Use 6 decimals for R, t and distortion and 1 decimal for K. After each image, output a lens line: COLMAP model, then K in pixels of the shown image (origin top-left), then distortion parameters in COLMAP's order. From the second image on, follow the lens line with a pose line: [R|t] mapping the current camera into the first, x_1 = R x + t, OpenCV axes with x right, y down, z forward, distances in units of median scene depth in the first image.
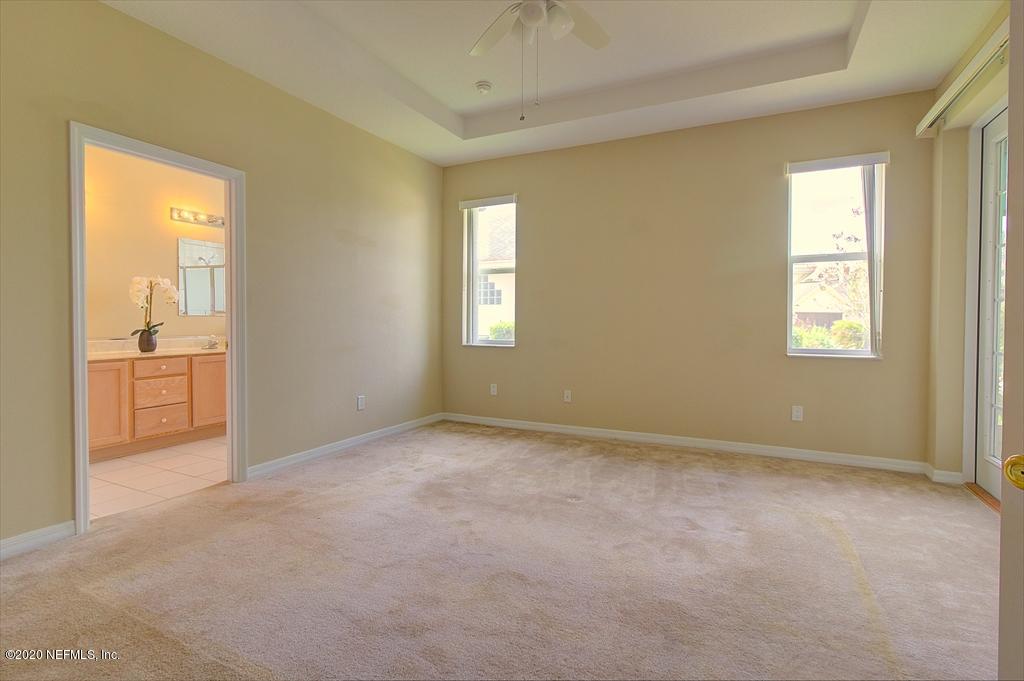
lens RADIAL K [[485.8, 0, 512.0], [0, 485.8, 329.0], [0, 0, 1]] dist [-0.028249, 0.011241]
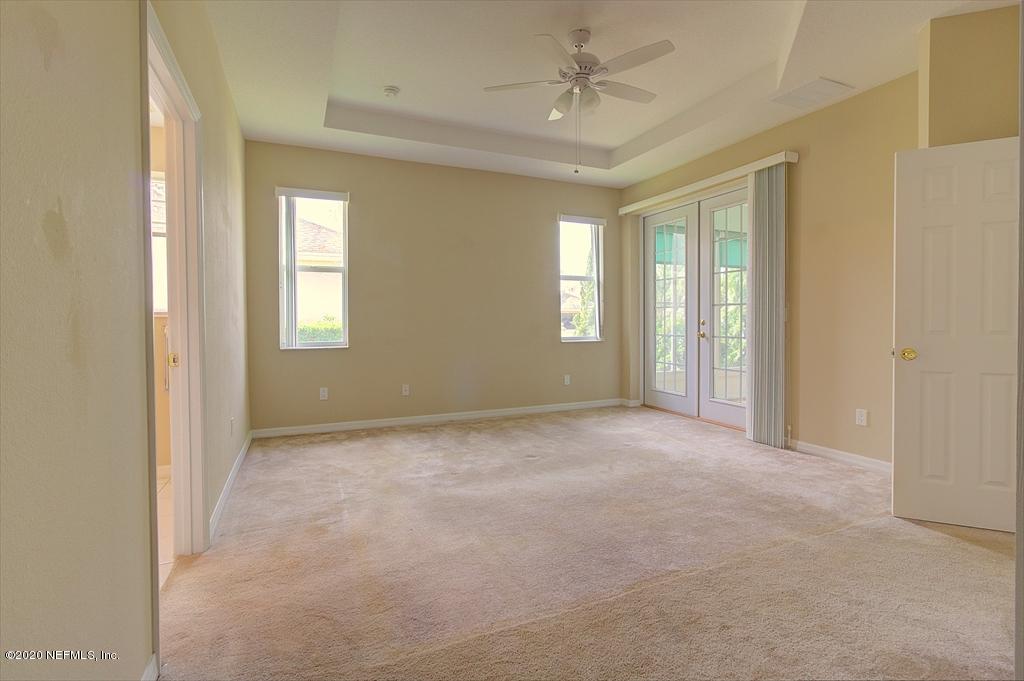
lens RADIAL K [[485.8, 0, 512.0], [0, 485.8, 329.0], [0, 0, 1]] dist [-0.028249, 0.011241]
pose [[0.632320, -0.024951, 0.774305, -0.697803], [0.016997, 0.999687, 0.018333, -0.016919], [-0.774521, 0.001569, 0.632547, 0.155729]]
